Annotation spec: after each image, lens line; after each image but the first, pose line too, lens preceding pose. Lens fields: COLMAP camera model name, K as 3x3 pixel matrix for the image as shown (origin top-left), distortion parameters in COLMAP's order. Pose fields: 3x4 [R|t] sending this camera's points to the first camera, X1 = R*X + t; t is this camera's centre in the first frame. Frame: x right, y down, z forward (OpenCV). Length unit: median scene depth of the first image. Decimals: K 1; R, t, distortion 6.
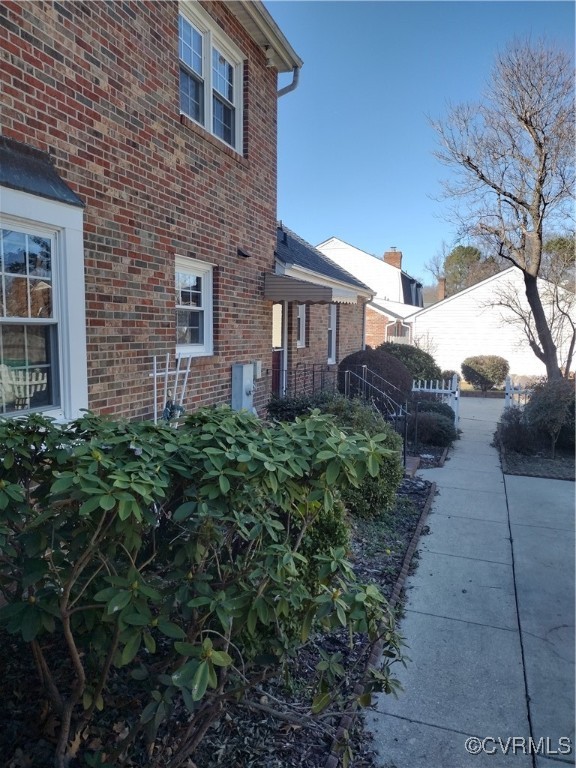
lens RADIAL K [[589.1, 0, 288.0], [0, 589.1, 384.0], [0, 0, 1]] dist [0.056633, -0.000301]
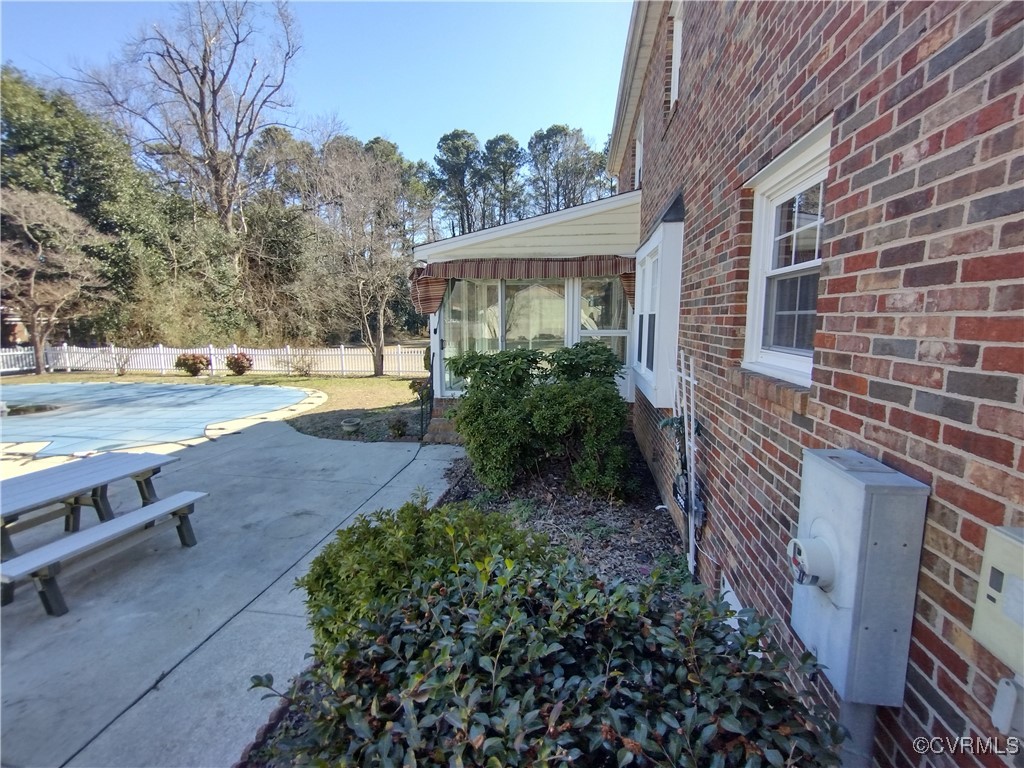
lens RADIAL K [[470.2, 0, 510.8], [0, 470.2, 386.5], [0, 0, 1]] dist [-0.002522, 0.001299]
pose [[-0.982840, 0.020113, -0.183361, 0.093595], [-0.022567, 0.973460, 0.227742, -0.104556], [0.183075, 0.227972, -0.956301, 1.166712]]
